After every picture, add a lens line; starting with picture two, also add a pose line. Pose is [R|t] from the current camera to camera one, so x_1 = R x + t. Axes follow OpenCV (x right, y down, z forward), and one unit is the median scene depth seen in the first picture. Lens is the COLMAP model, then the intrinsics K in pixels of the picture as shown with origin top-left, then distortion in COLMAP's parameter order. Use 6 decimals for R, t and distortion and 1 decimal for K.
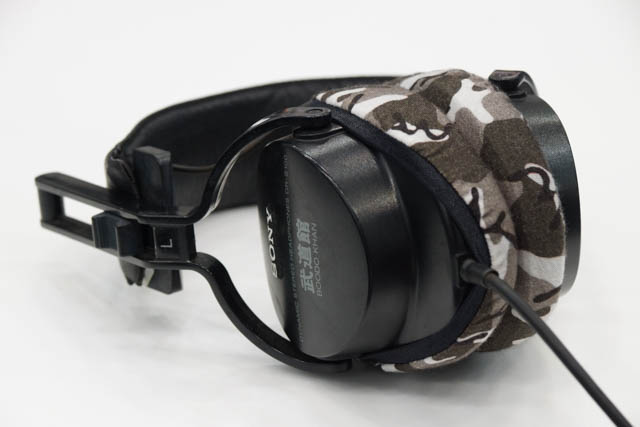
lens RADIAL K [[1902.3, 0, 320.0], [0, 1902.3, 213.5], [0, 0, 1]] dist [0.330242, 0.540898]
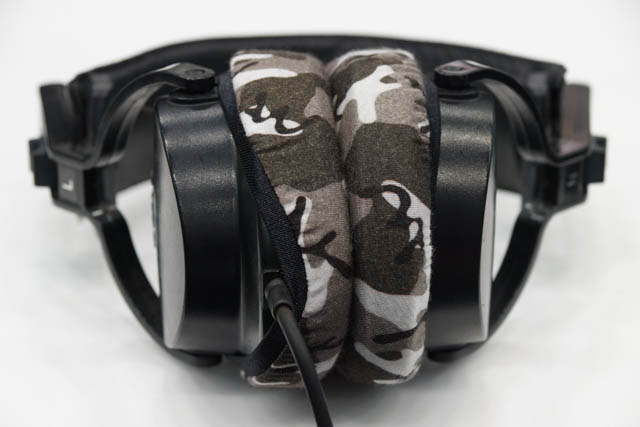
lens RADIAL K [[1902.3, 0, 320.0], [0, 1902.3, 213.5], [0, 0, 1]] dist [0.330242, 0.540898]
pose [[0.906254, 0.194325, -0.375422, 0.399358], [-0.164770, 0.980220, 0.109631, -0.098618], [0.389300, -0.037495, 0.920347, 0.218566]]
